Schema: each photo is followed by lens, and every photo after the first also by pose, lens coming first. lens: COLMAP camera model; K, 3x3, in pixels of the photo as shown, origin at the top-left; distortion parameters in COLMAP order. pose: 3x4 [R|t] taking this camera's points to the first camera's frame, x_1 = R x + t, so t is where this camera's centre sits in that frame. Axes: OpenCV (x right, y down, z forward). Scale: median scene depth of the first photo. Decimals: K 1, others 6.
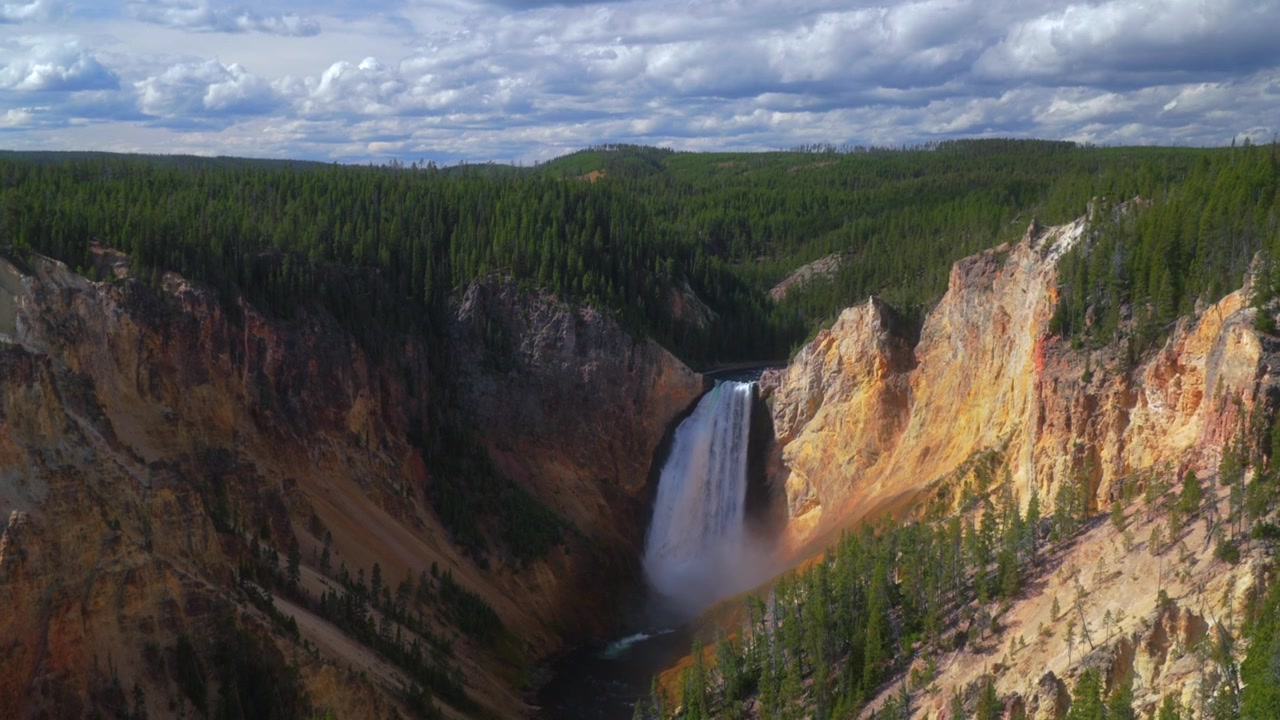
lens RADIAL K [[1385.9, 0, 640.4], [0, 1385.9, 363.0], [0, 0, 1]] dist [0.002922, -0.050742]
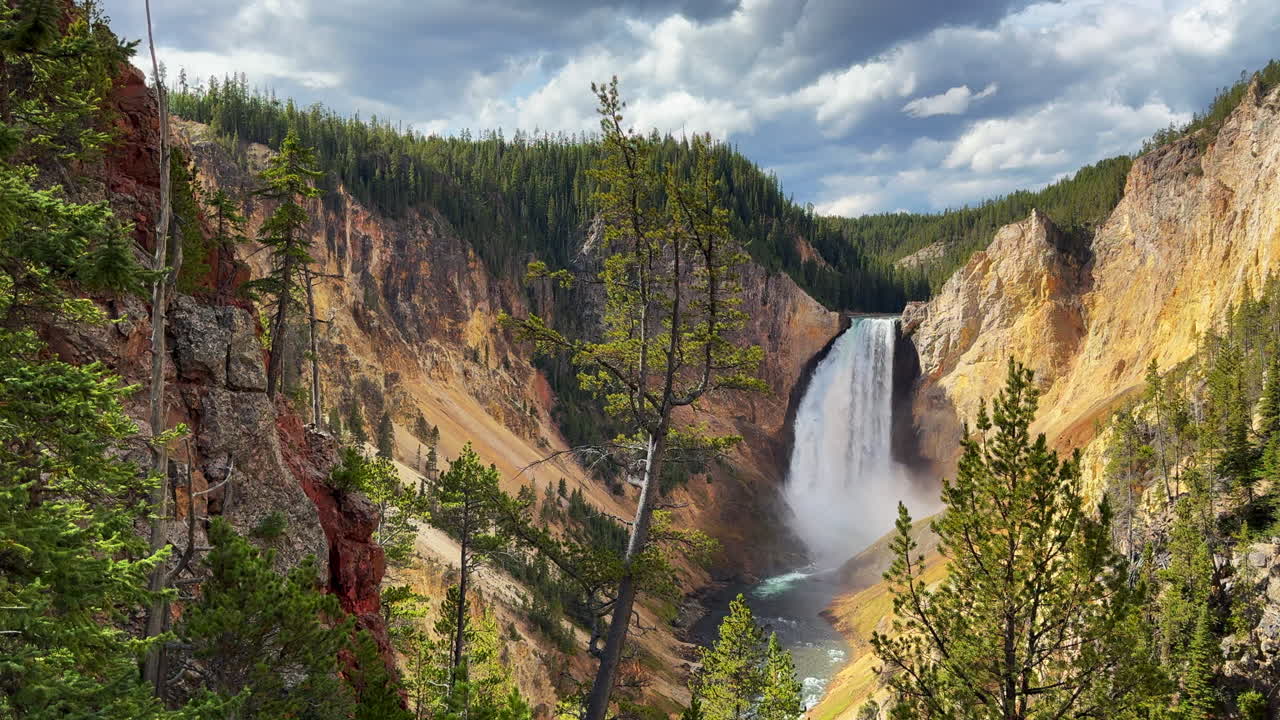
lens RADIAL K [[1059.6, 0, 642.3], [0, 1059.6, 361.2], [0, 0, 1]] dist [0.192952, -0.406177]
pose [[0.997797, -0.018596, -0.063678, -0.051246], [0.013609, 0.996870, -0.077872, 0.113068], [0.064927, 0.076834, 0.994928, 0.314203]]
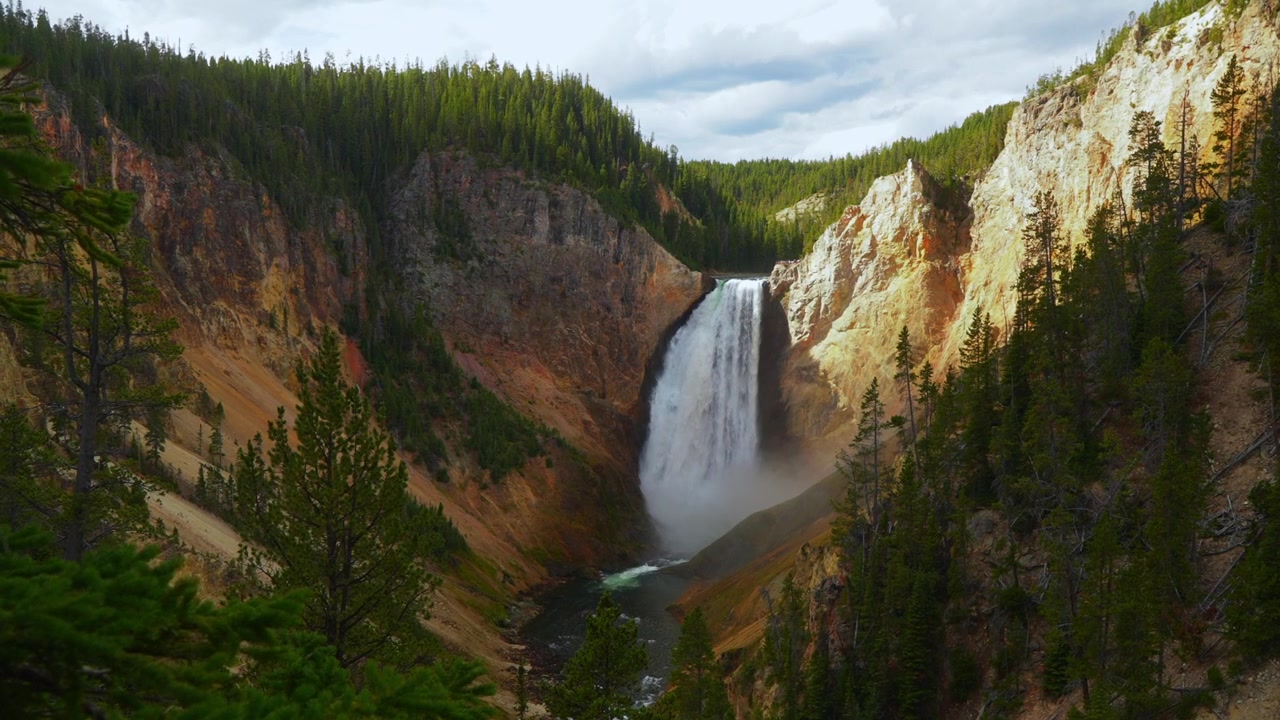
lens RADIAL K [[1239.5, 0, 640.6], [0, 1239.5, 406.0], [0, 0, 1]] dist [-0.012536, 0.028439]
pose [[0.998557, -0.019901, 0.049871, -0.035813], [0.020572, 0.999704, -0.012976, 0.114280], [-0.049598, 0.013983, 0.998671, 0.304624]]
